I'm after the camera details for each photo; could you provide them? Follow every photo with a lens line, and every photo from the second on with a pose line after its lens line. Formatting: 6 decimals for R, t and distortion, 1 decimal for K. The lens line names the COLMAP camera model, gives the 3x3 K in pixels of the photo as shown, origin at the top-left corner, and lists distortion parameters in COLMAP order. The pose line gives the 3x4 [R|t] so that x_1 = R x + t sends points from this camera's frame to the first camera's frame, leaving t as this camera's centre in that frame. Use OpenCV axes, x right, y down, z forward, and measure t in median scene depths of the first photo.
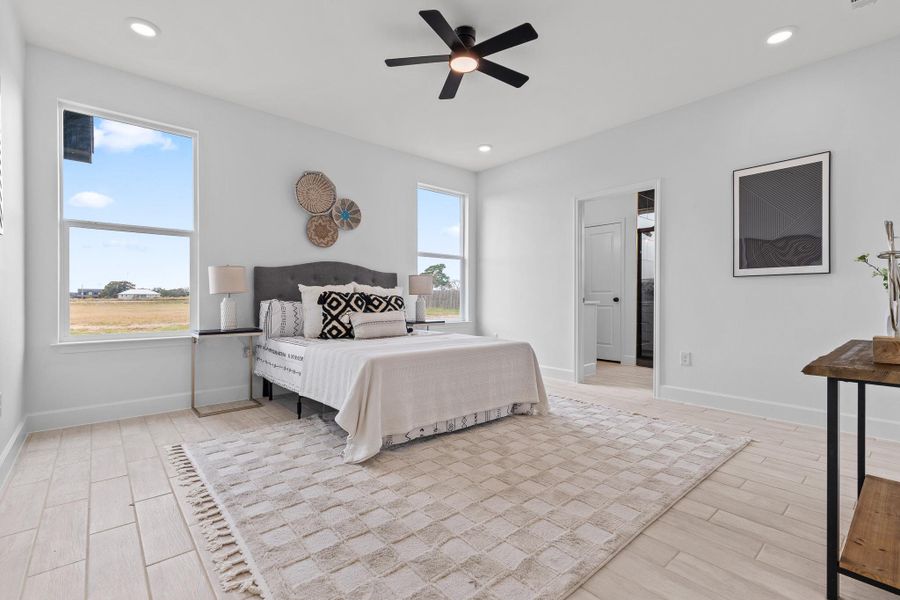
lens RADIAL K [[405.0, 0, 451.6], [0, 405.0, 299.2], [0, 0, 1]] dist [0.002032, -0.000003]
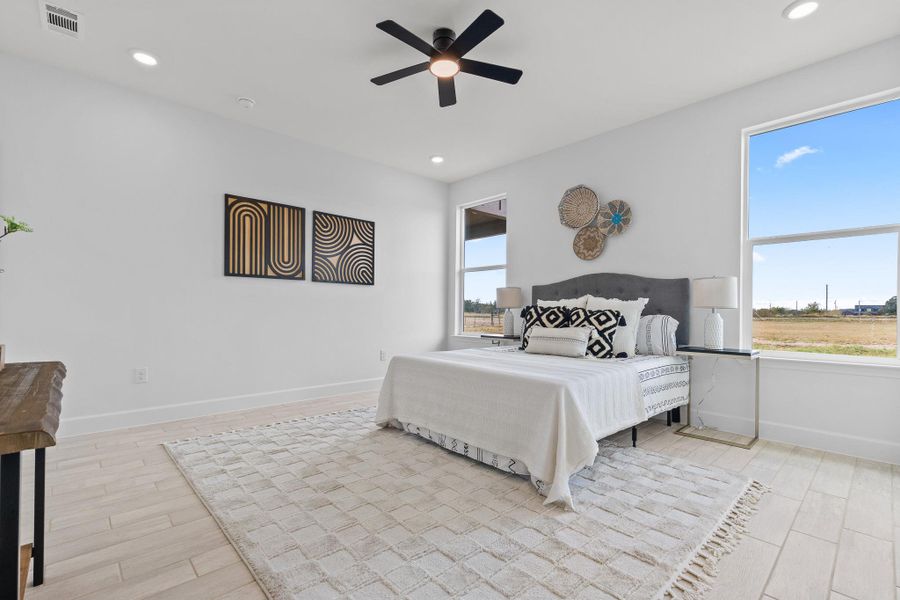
lens RADIAL K [[406.8, 0, 450.7], [0, 406.8, 311.6], [0, 0, 1]] dist [-0.000185, 0.000218]
pose [[0.036265, 0.000502, -0.999342, 0.654262], [-0.010377, 0.999946, 0.000126, -0.001469], [0.999288, 0.010366, 0.036268, 0.650111]]
